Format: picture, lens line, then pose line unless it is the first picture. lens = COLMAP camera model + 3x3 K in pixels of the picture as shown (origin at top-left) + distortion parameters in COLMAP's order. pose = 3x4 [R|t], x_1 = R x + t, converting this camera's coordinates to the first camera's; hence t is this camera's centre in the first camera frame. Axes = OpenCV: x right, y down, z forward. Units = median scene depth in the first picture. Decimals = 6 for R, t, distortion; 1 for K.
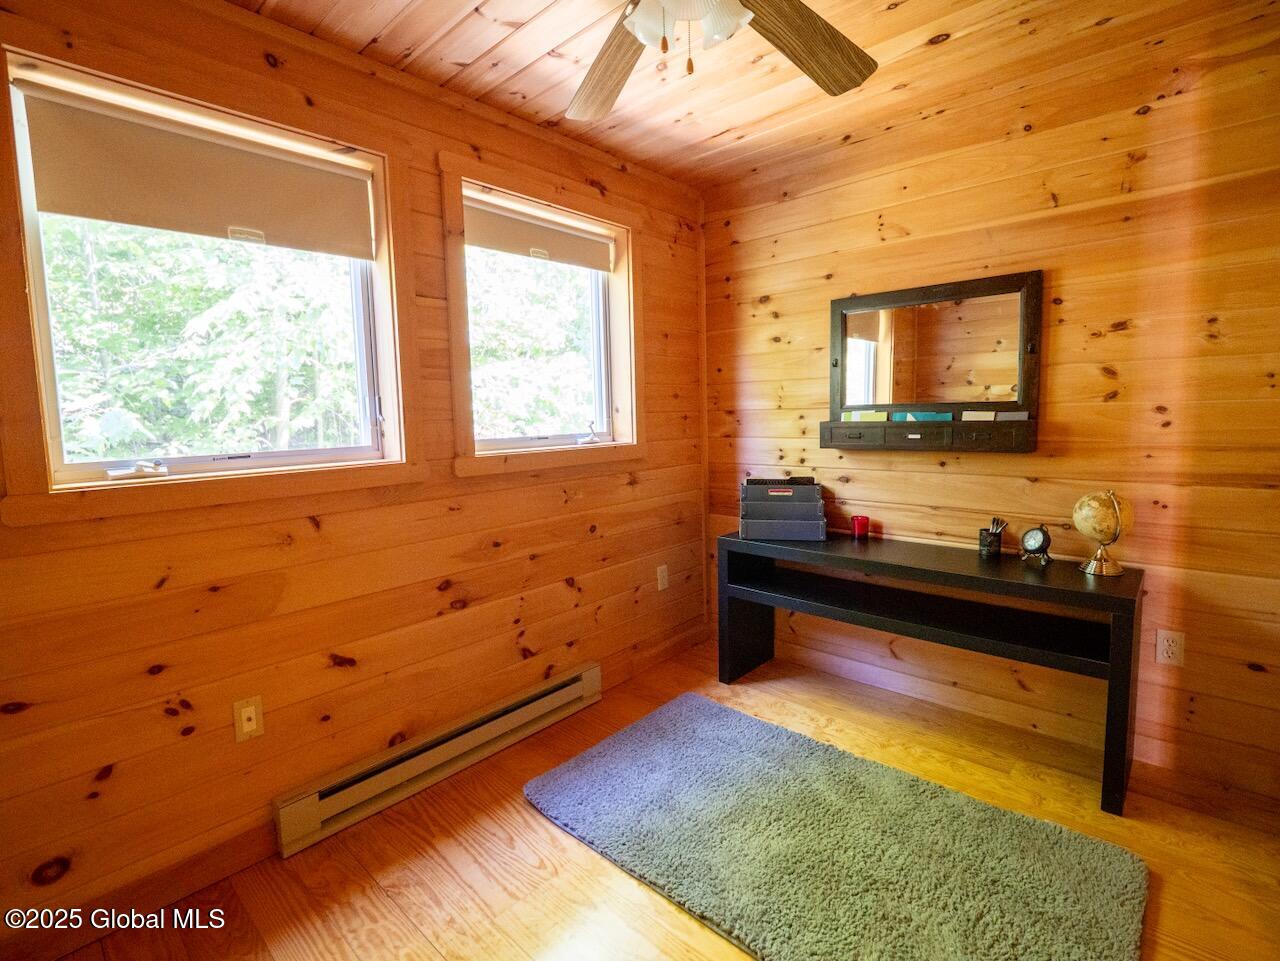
lens RADIAL K [[616.2, 0, 639.3], [0, 616.2, 476.8], [0, 0, 1]] dist [-0.023904, -0.001069]
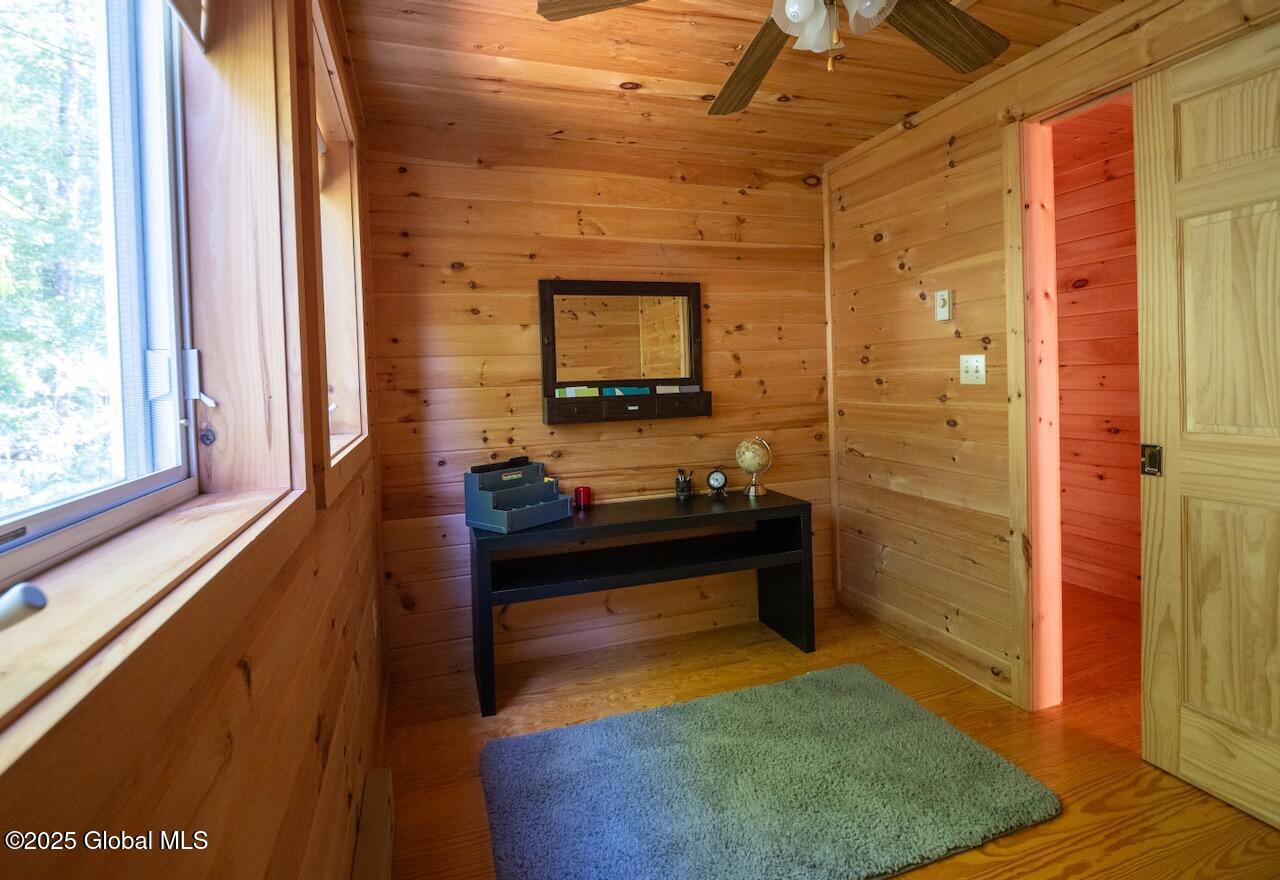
lens RADIAL K [[608.3, 0, 630.8], [0, 608.3, 393.5], [0, 0, 1]] dist [0.000948, 0.000024]
pose [[0.477441, -0.011669, 0.878586, -0.558986], [0.112939, 0.992433, -0.048192, -0.038082], [-0.871375, 0.122235, 0.475146, 0.455737]]
